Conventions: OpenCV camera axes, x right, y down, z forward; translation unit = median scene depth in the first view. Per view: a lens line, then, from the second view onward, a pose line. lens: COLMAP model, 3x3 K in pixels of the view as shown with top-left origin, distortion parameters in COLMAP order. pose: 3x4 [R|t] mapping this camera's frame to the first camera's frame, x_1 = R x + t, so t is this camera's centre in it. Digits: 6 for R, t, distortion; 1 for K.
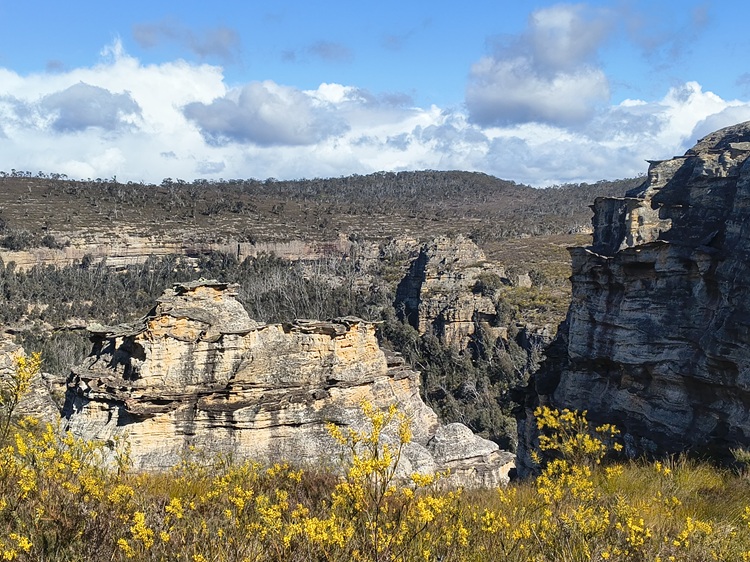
lens RADIAL K [[1068.7, 0, 377.4], [0, 1068.7, 279.8], [0, 0, 1]] dist [0.175449, 0.000000]
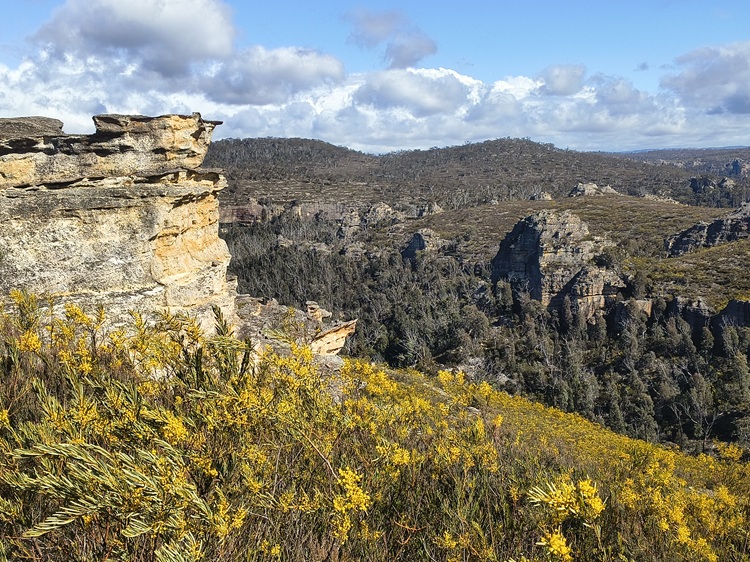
lens RADIAL K [[893.8, 0, 373.8], [0, 893.8, 280.5], [0, 0, 1]] dist [0.155065, 0.000000]
pose [[0.972031, -0.038033, 0.231754, -0.239814], [0.024330, 0.997798, 0.061701, -0.024632], [-0.233590, -0.054336, 0.970816, 0.158697]]
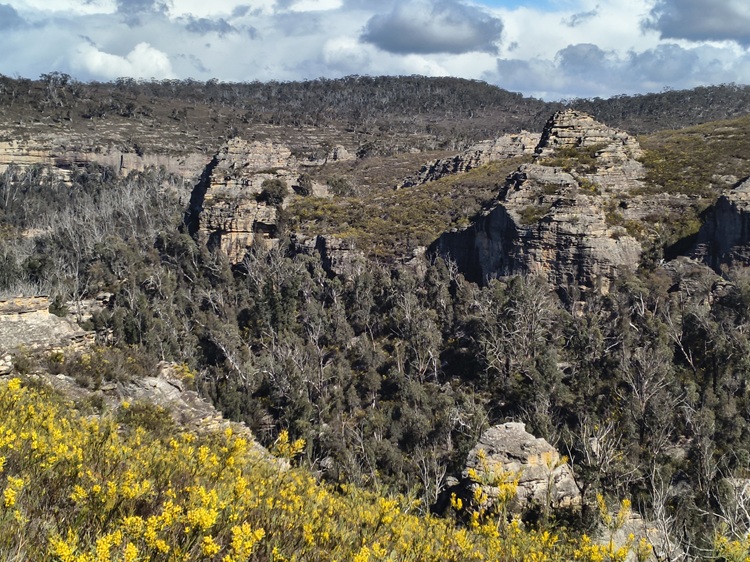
lens RADIAL K [[1404.9, 0, 373.2], [0, 1404.9, 288.1], [0, 0, 1]] dist [0.151541, 0.000000]
pose [[0.999029, 0.035104, -0.026637, 0.165704], [-0.033835, 0.998338, 0.046653, 0.020099], [0.028231, -0.045707, 0.998556, -0.133777]]
